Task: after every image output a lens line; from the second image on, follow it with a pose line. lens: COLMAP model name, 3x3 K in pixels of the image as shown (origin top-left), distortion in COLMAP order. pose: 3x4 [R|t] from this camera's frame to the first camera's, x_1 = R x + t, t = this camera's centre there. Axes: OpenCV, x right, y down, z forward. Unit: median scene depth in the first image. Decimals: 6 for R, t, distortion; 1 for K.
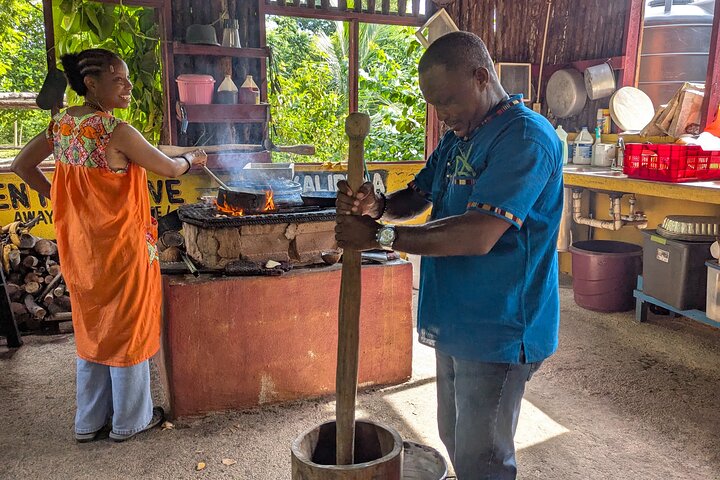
lens RADIAL K [[595.3, 0, 367.1], [0, 595.3, 234.1], [0, 0, 1]] dist [0.034689, -0.036233]
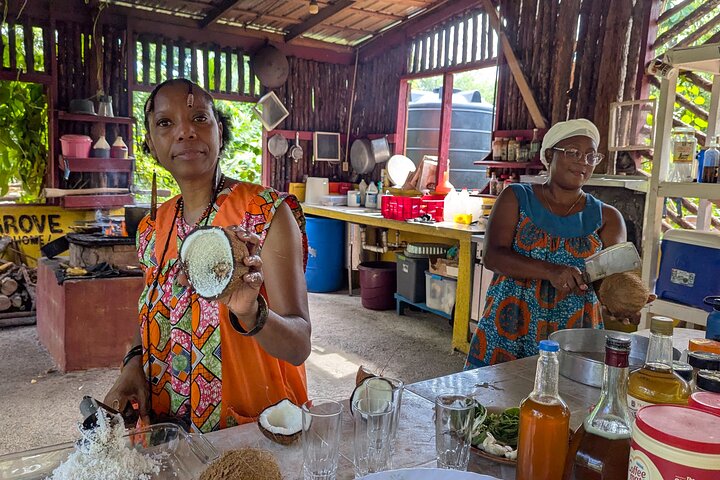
lens RADIAL K [[570.9, 0, 358.2], [0, 570.9, 233.9], [0, 0, 1]] dist [0.005463, -0.009033]
pose [[0.977212, 0.006457, 0.212166, 0.052717], [0.006862, 0.998054, -0.061980, 0.030717], [-0.212153, 0.062023, 0.975266, -0.332655]]
